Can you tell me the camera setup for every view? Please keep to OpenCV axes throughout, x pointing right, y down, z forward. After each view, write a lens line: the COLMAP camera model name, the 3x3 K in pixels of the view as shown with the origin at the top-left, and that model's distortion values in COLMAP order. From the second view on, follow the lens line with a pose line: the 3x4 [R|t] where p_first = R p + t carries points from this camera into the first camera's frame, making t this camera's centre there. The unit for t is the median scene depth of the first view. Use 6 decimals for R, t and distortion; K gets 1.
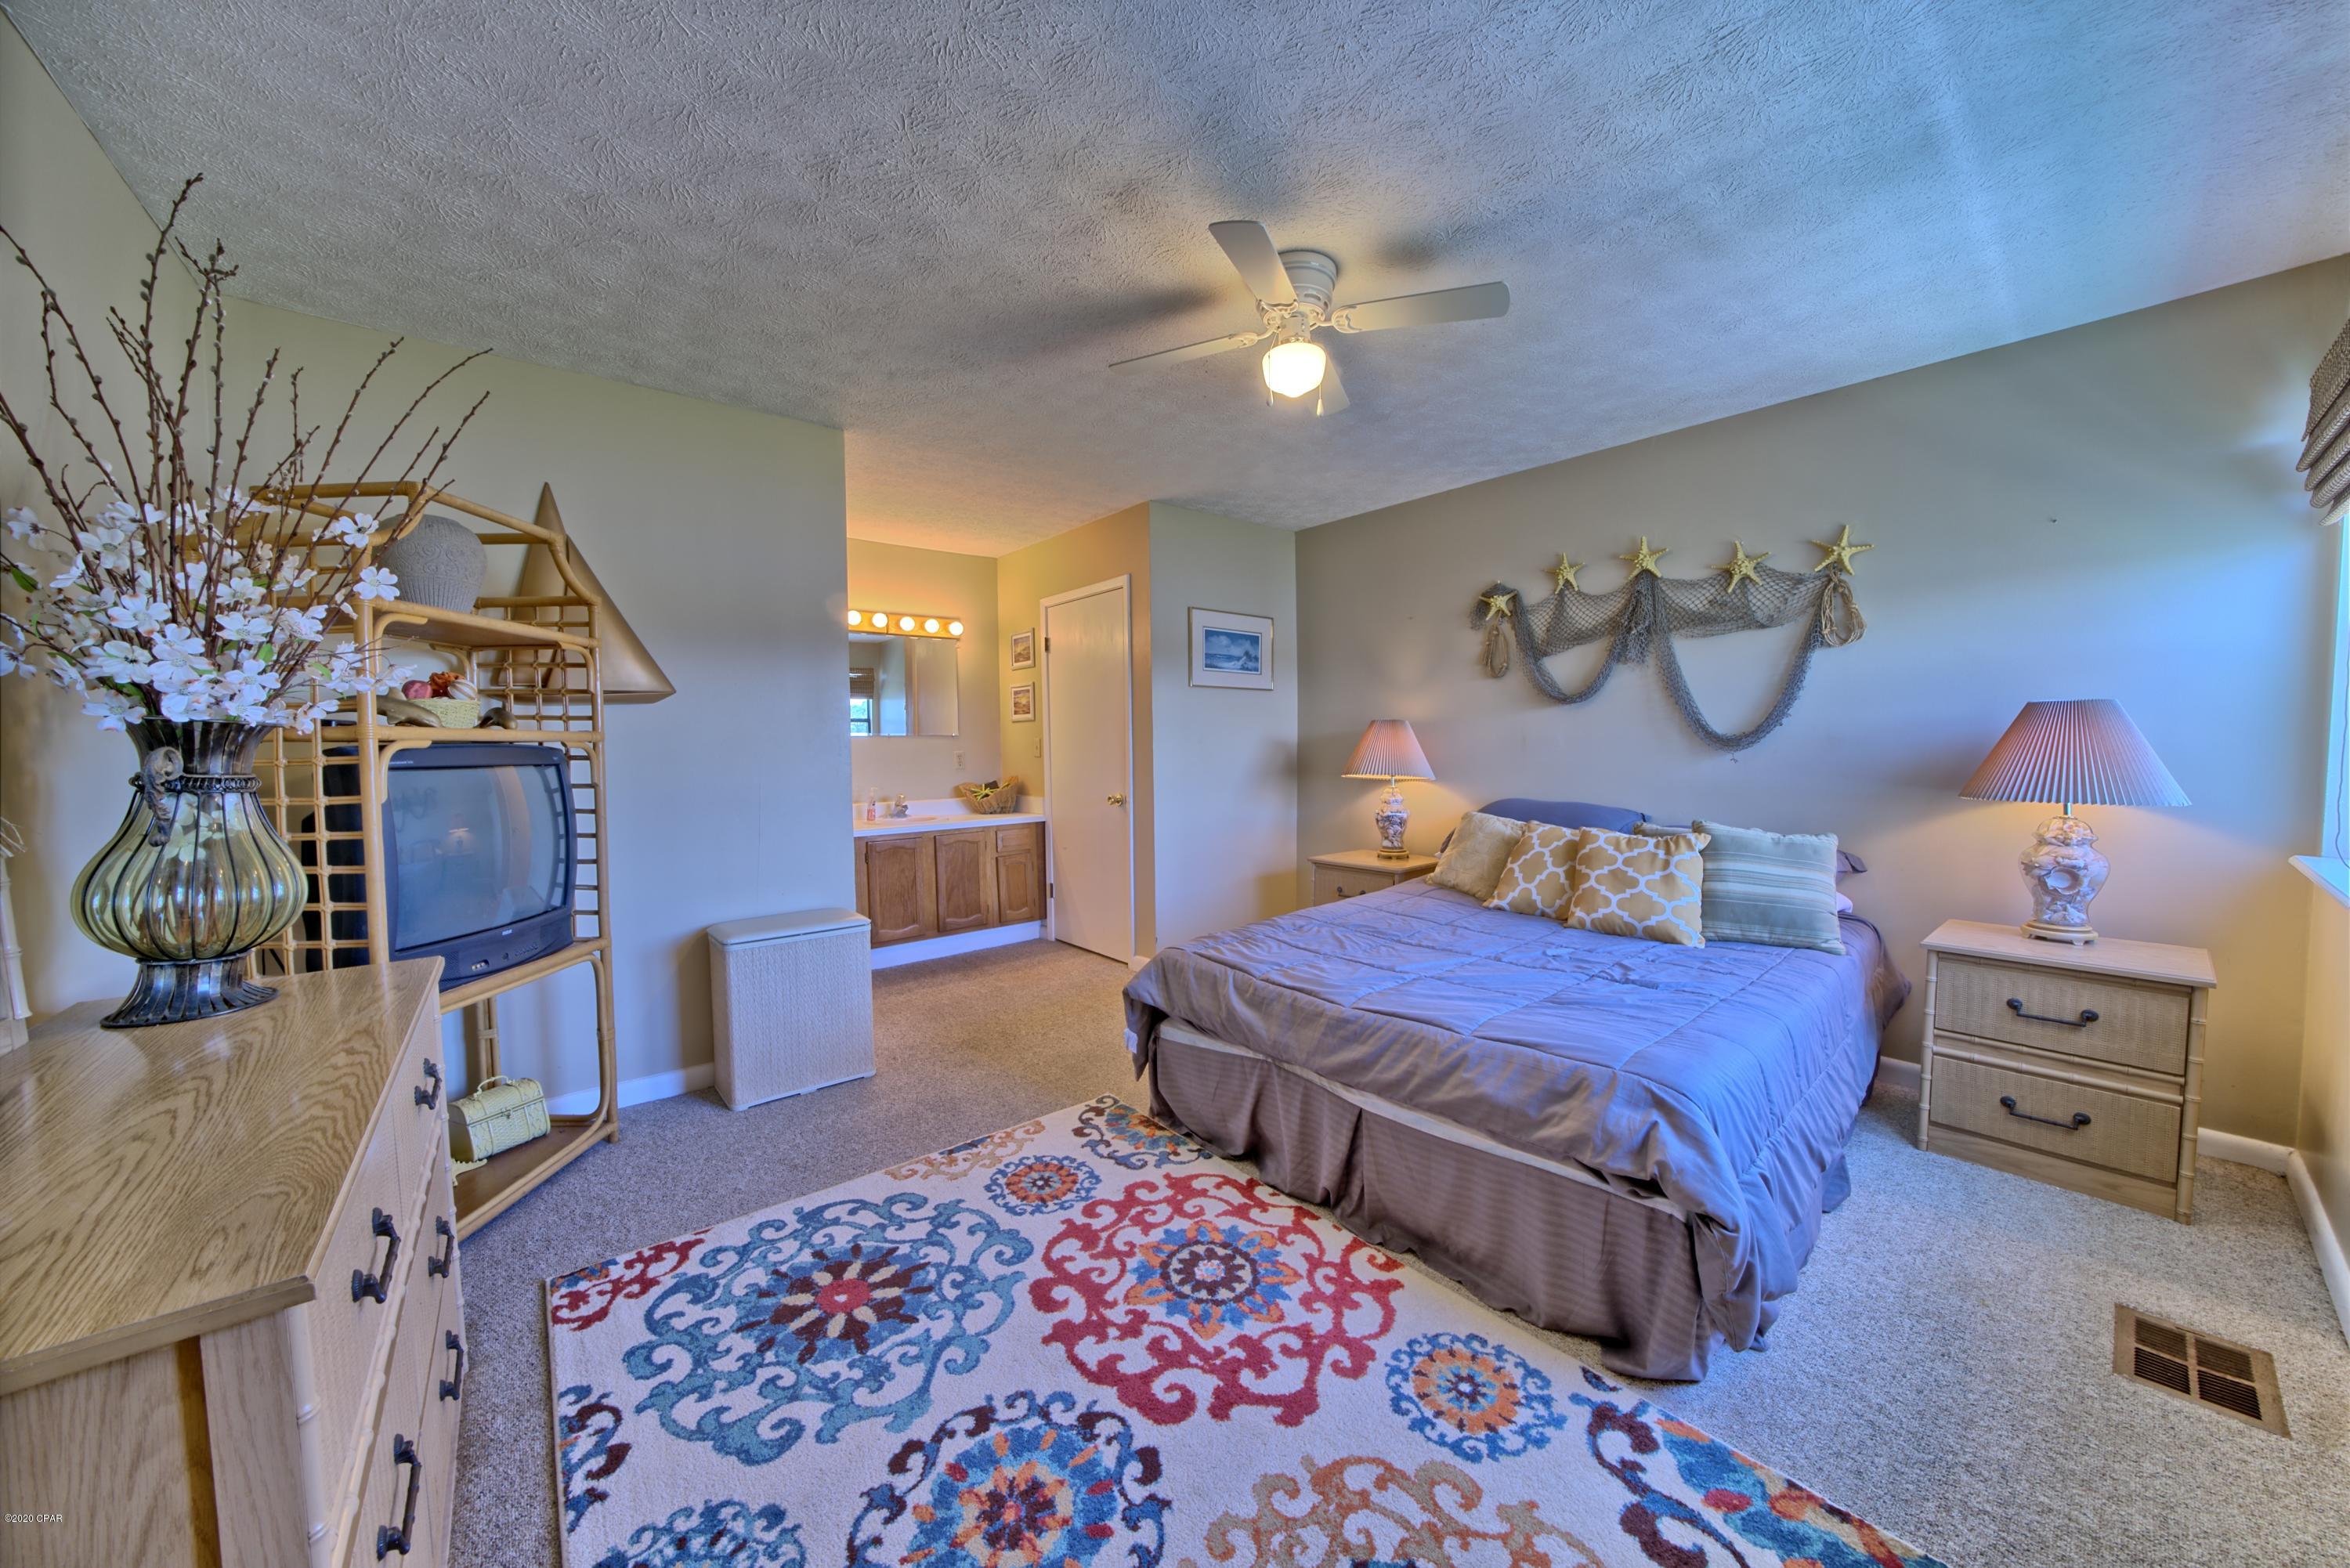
lens RADIAL K [[810.4, 0, 1168.5], [0, 810.4, 783.9], [0, 0, 1]] dist [-0.025355, 0.002115]
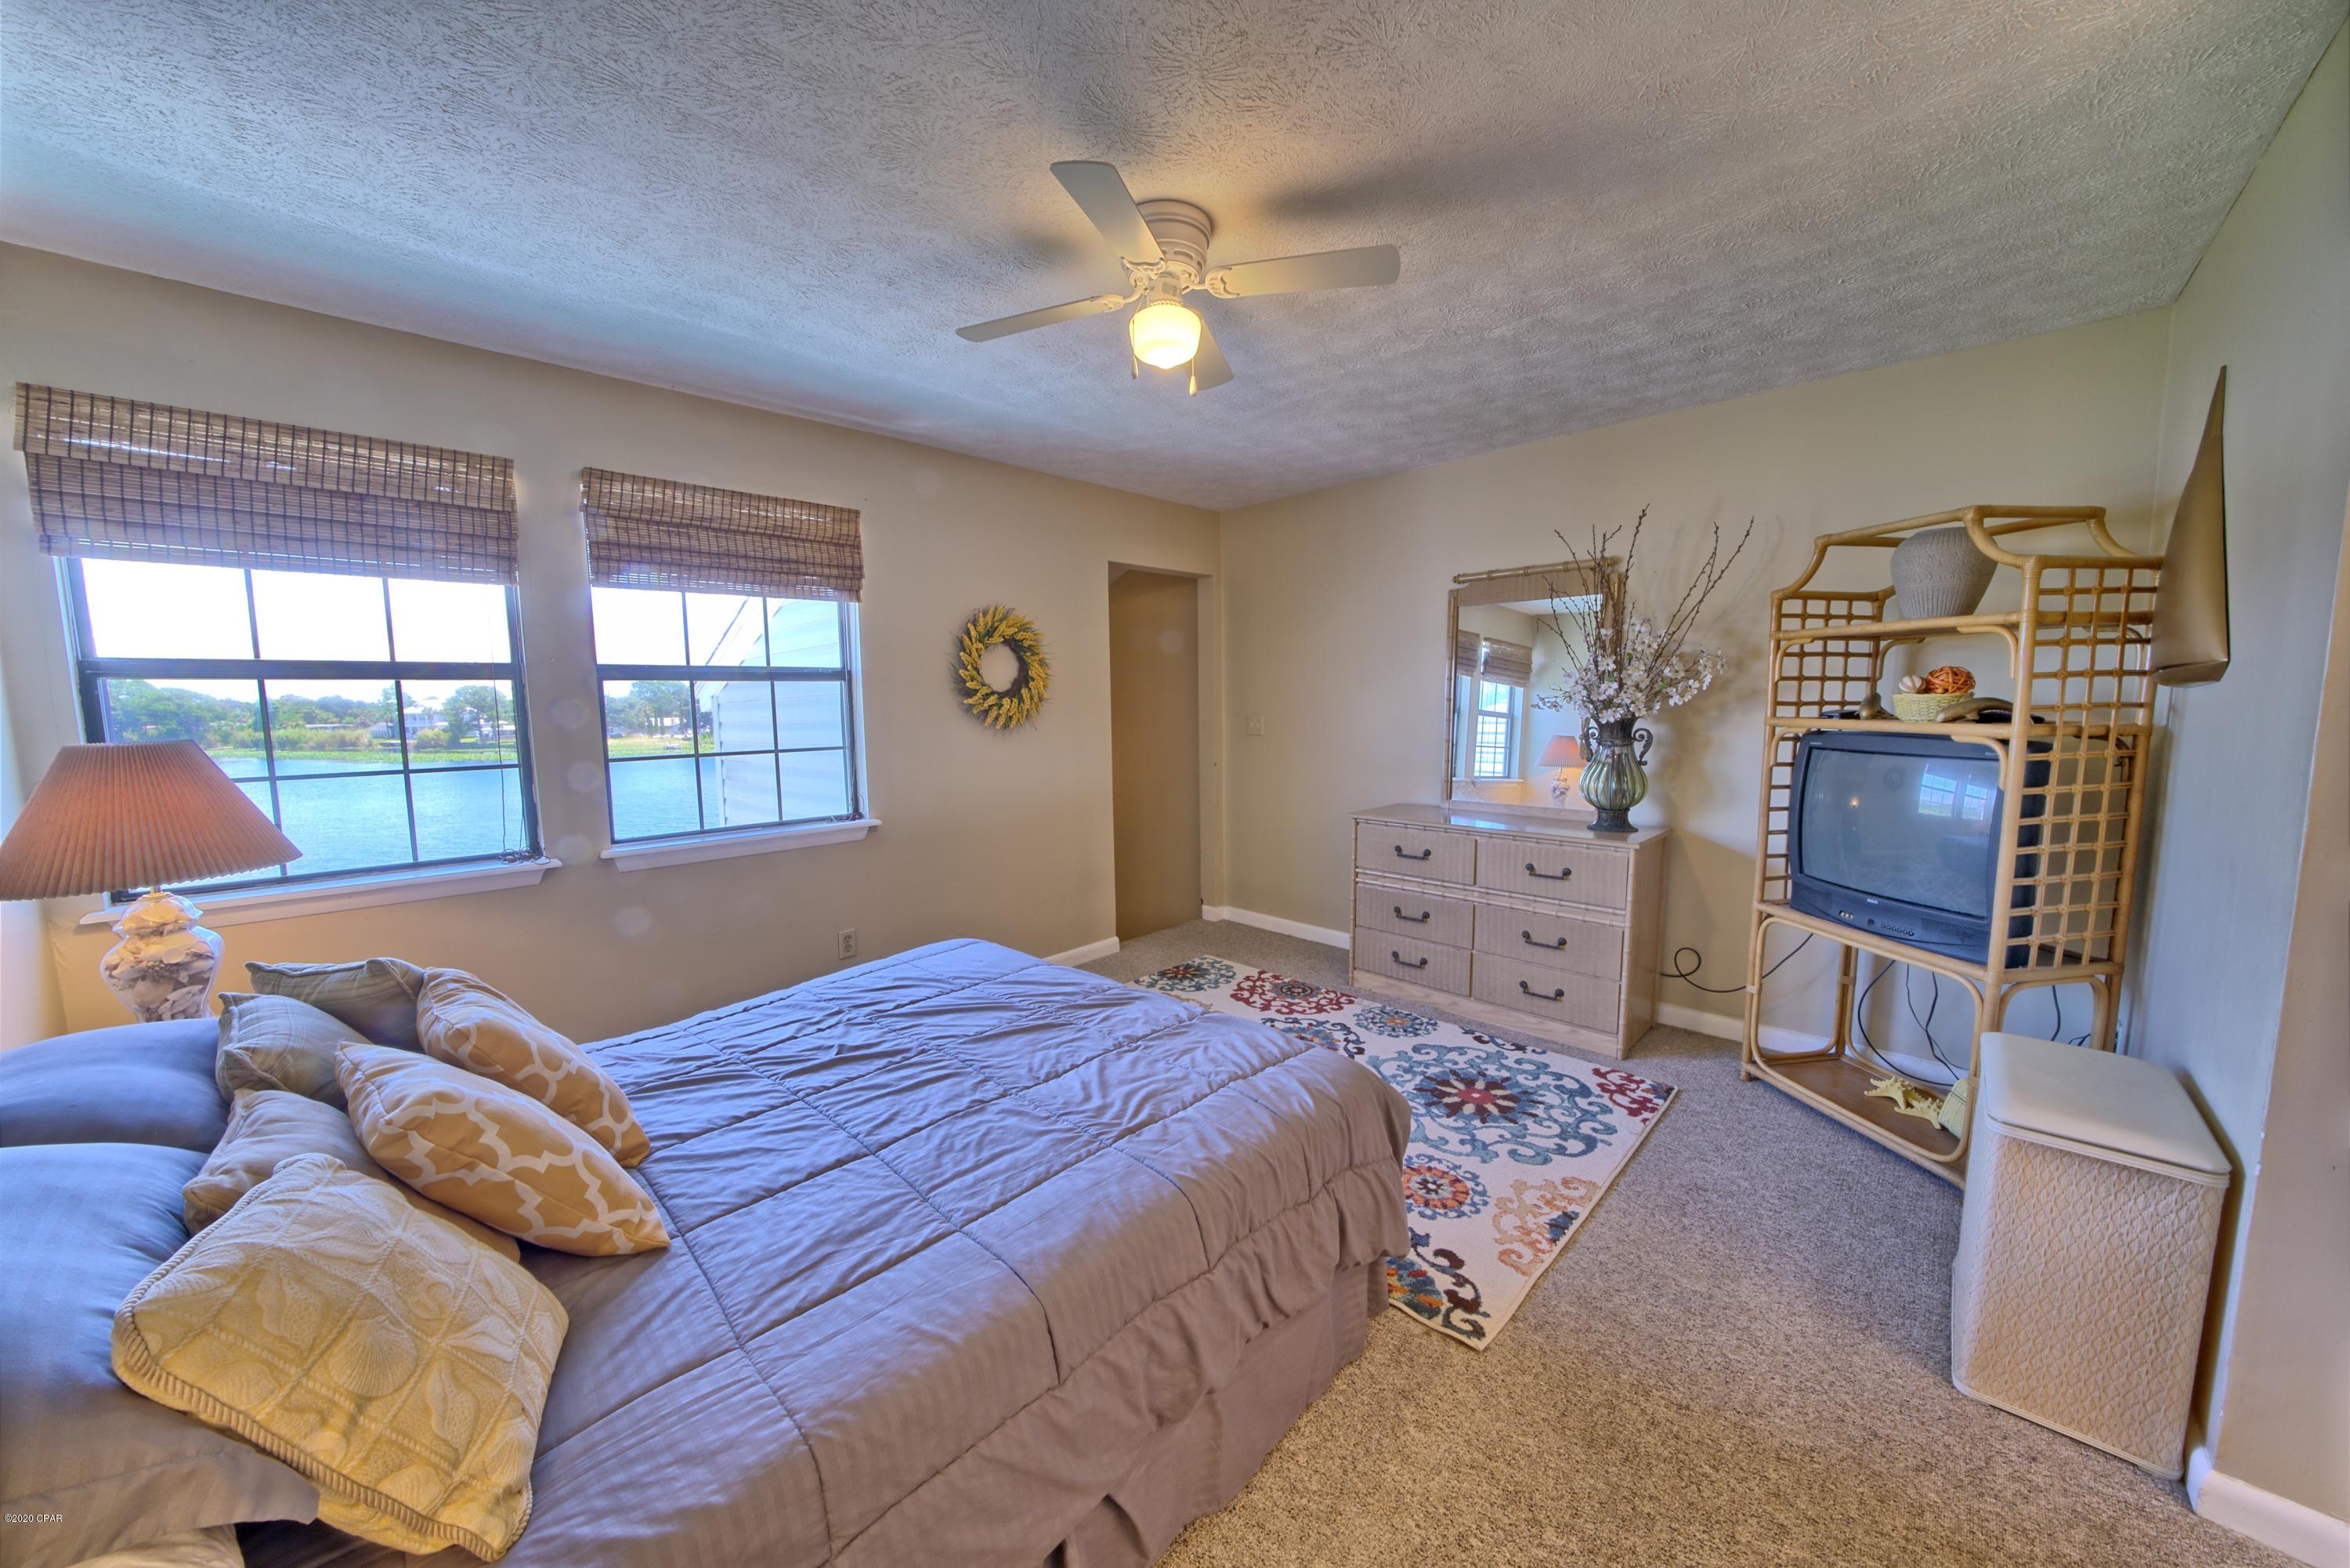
lens RADIAL K [[810.4, 0, 1168.5], [0, 810.4, 783.9], [0, 0, 1]] dist [-0.025355, 0.002115]
pose [[-0.993920, 0.035189, -0.104330, 0.309602], [0.018106, 0.986890, 0.160374, -0.202071], [0.108606, 0.157510, -0.981527, 2.281525]]
